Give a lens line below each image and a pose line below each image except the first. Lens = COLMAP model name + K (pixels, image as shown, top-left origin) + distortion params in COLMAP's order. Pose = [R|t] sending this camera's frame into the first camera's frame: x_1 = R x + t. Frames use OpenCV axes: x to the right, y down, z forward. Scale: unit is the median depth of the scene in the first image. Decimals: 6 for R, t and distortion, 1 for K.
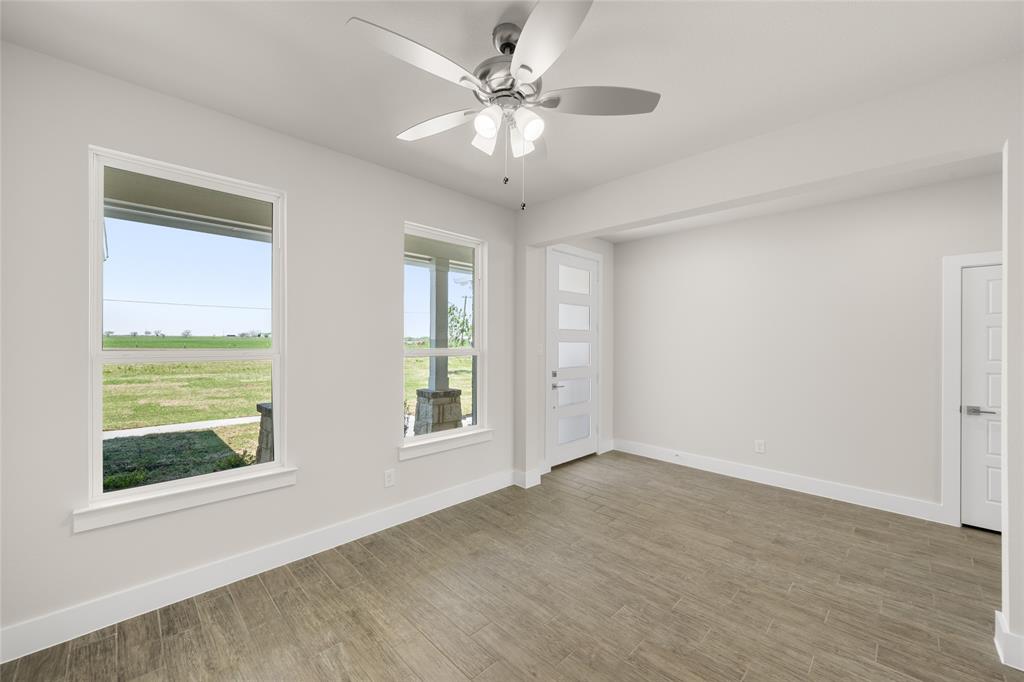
lens RADIAL K [[400.3, 0, 512.0], [0, 400.3, 341.0], [0, 0, 1]] dist [-0.000844, -0.000021]
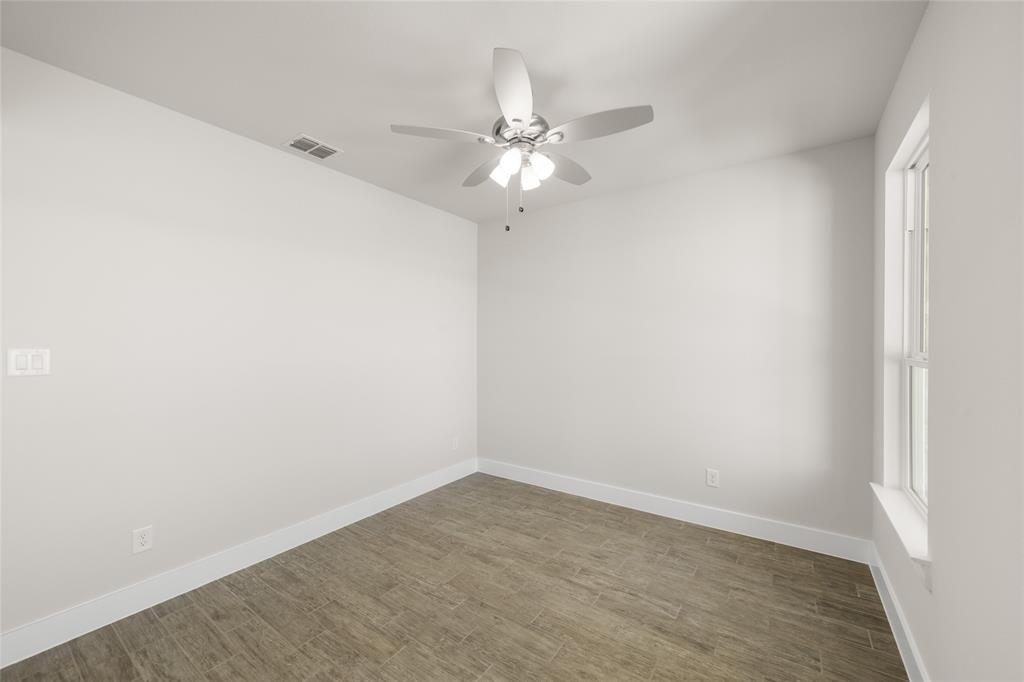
lens RADIAL K [[400.3, 0, 512.0], [0, 400.3, 341.0], [0, 0, 1]] dist [-0.000844, -0.000021]
pose [[-0.984122, -0.004712, -0.177431, 0.146219], [-0.004343, 0.999988, -0.002469, 0.002521], [0.177441, -0.001659, -0.984130, 1.422828]]
